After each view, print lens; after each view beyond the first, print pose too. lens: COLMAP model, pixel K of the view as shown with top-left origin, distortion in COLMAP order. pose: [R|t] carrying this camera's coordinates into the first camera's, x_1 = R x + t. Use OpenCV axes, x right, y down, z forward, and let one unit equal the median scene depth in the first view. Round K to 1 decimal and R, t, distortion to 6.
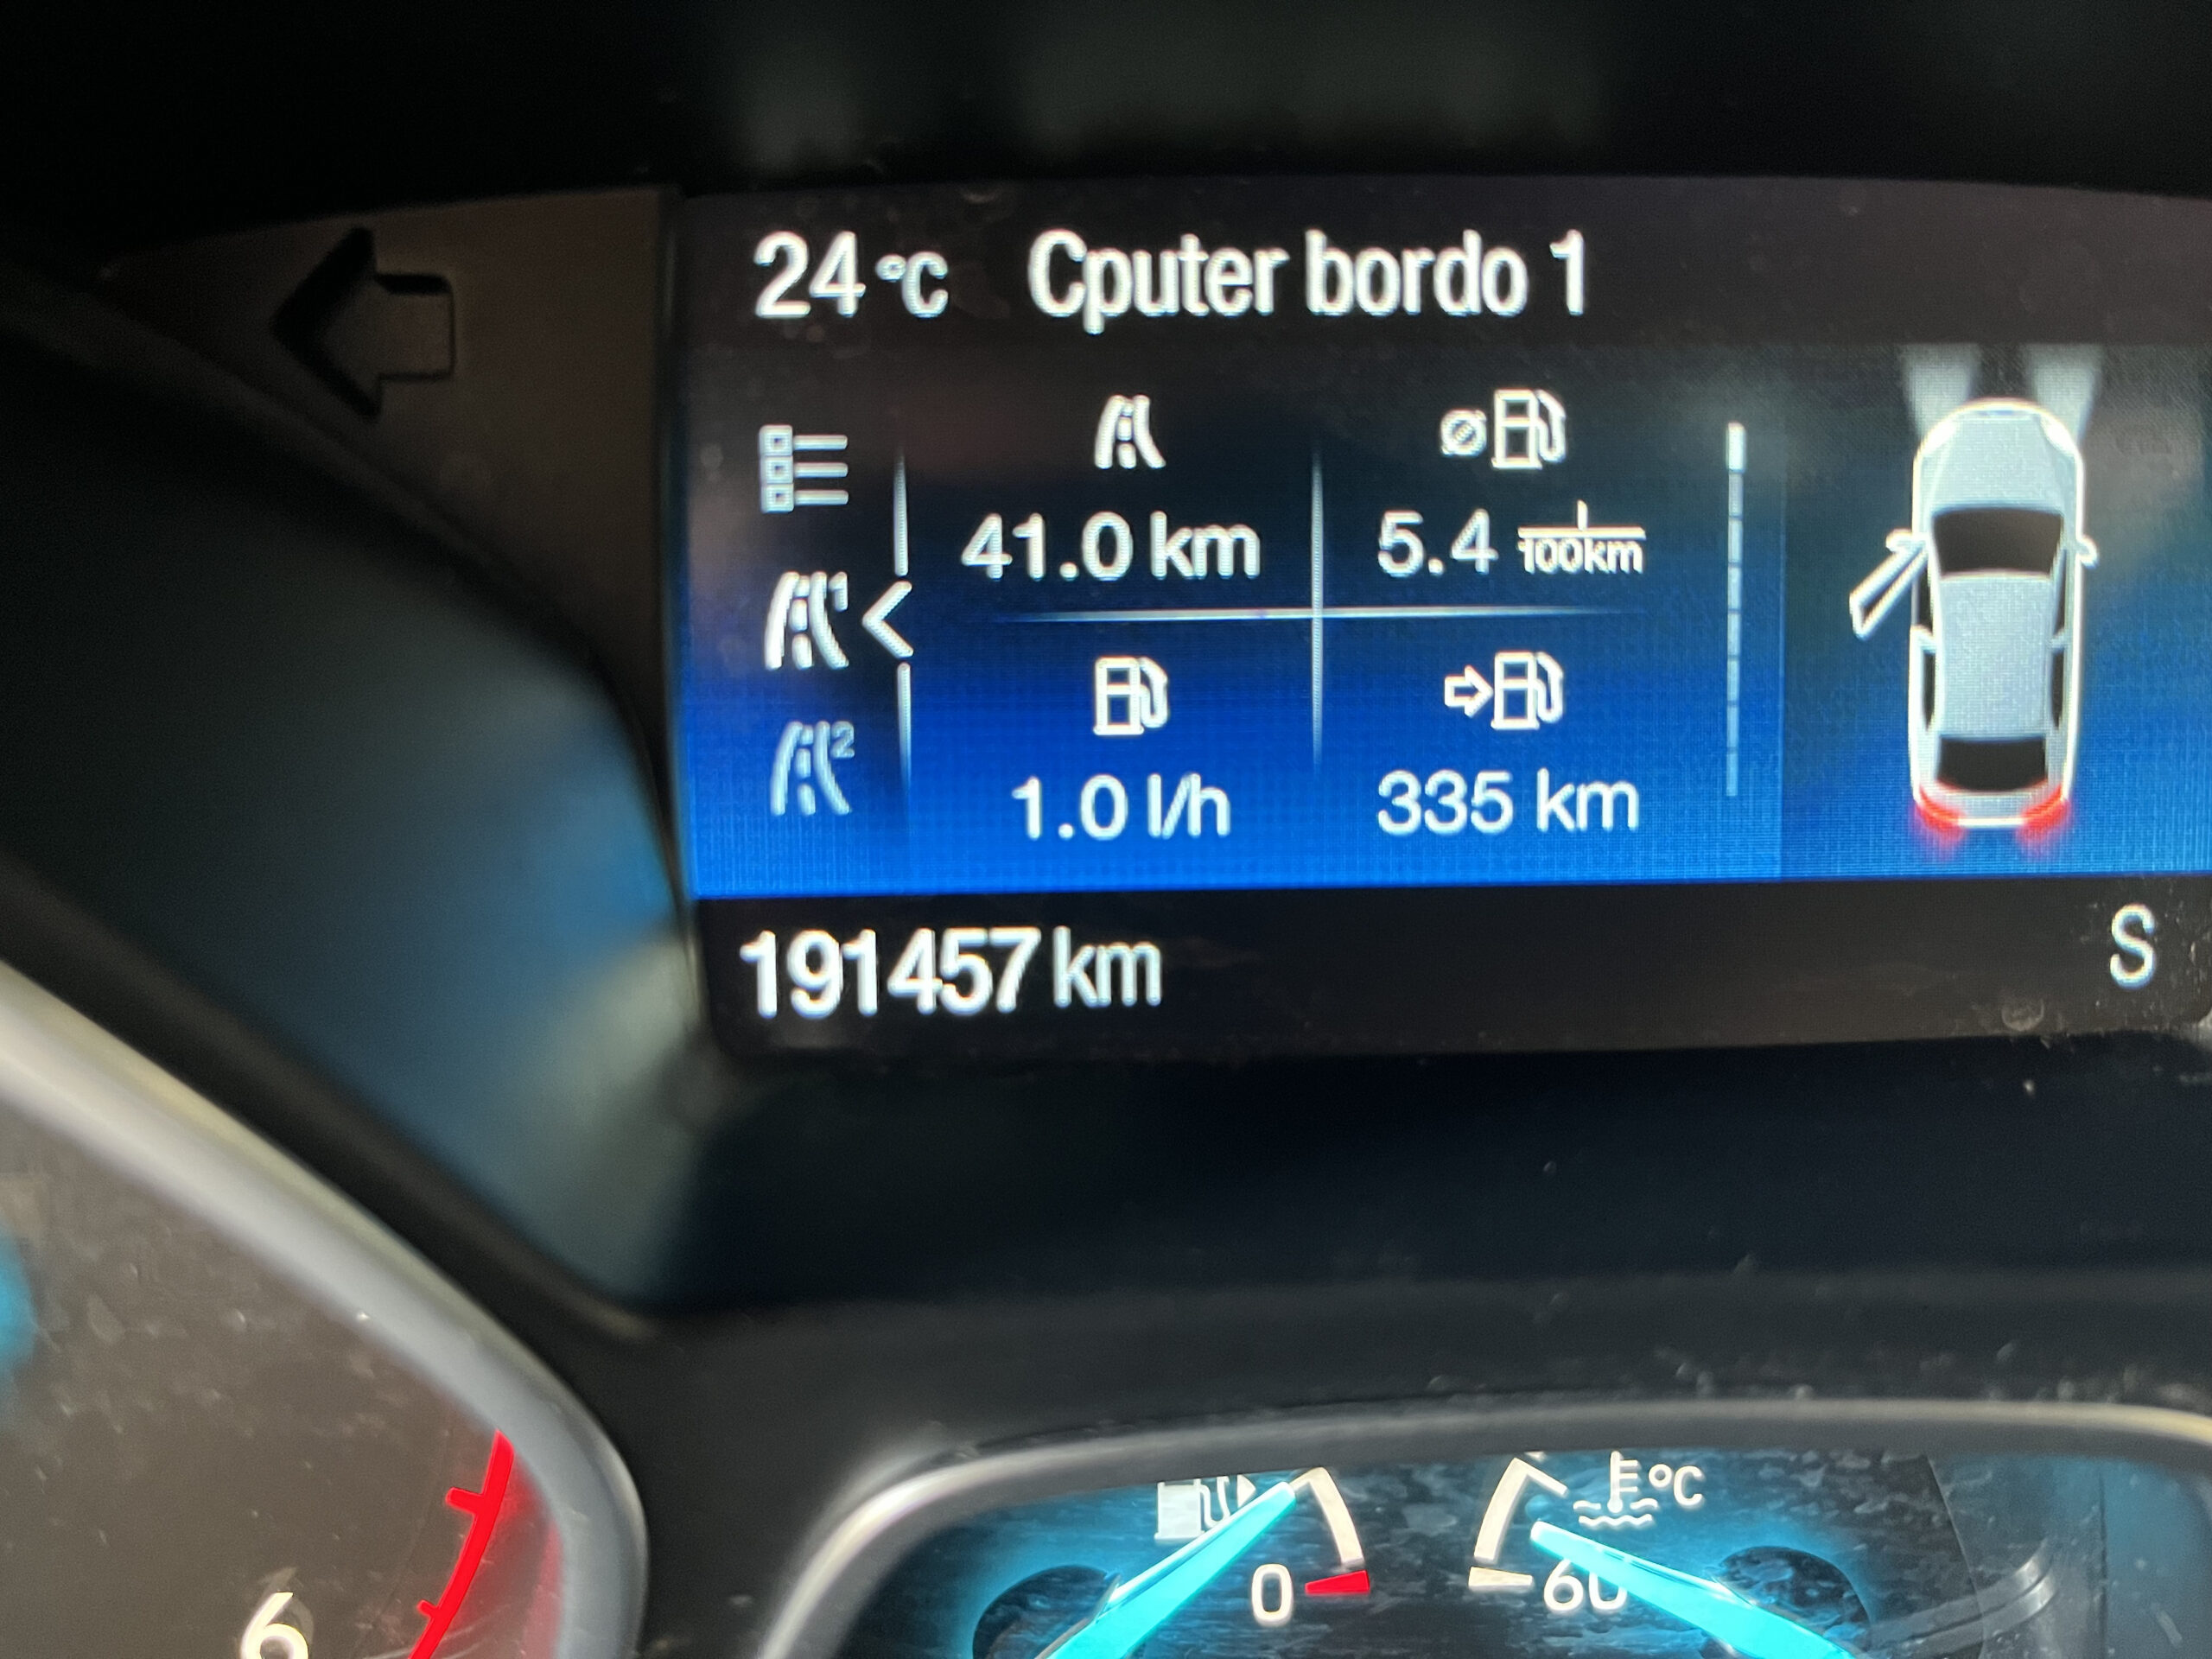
lens RADIAL K [[1682.3, 0, 1104.4], [0, 1682.3, 833.7], [0, 0, 1]] dist [0.068667, -0.100976]
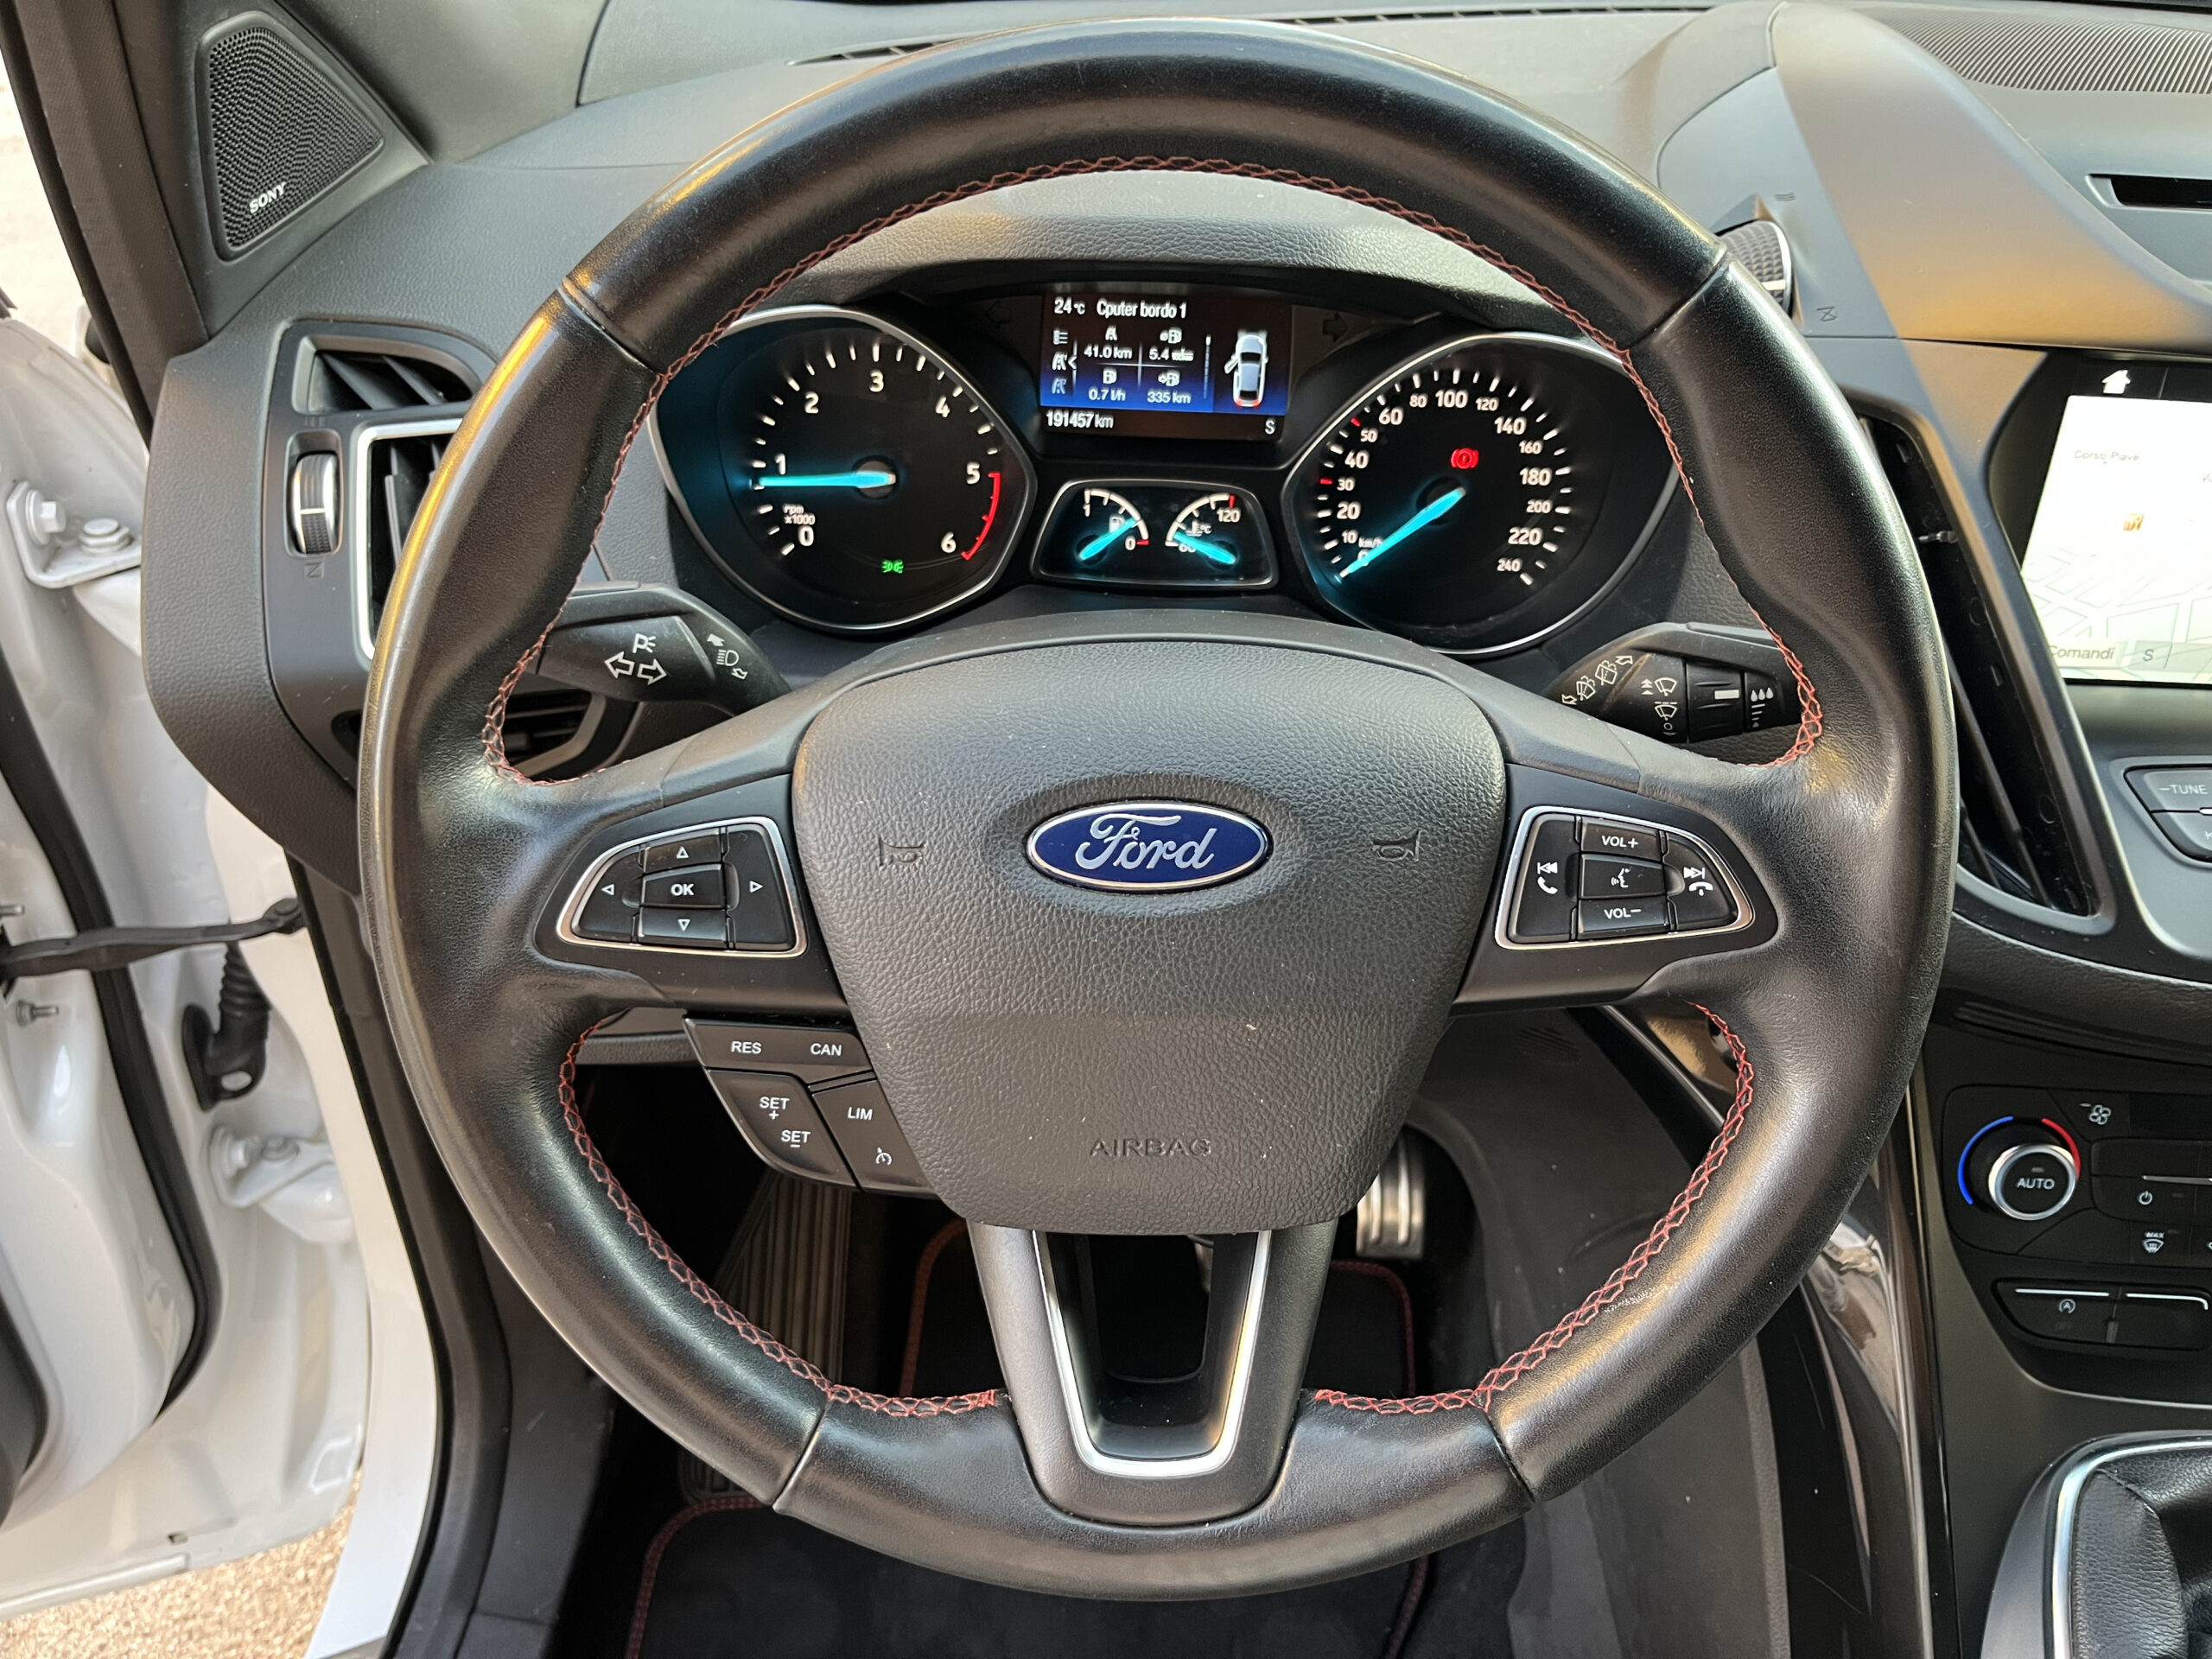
lens RADIAL K [[1682.3, 0, 1102.4], [0, 1682.3, 818.4], [0, 0, 1]] dist [0.068667, -0.100976]
pose [[0.997259, 0.064896, -0.035551, 0.322475], [-0.054951, 0.971276, 0.231525, 0.064082], [0.049555, -0.228936, 0.972179, -5.578387]]
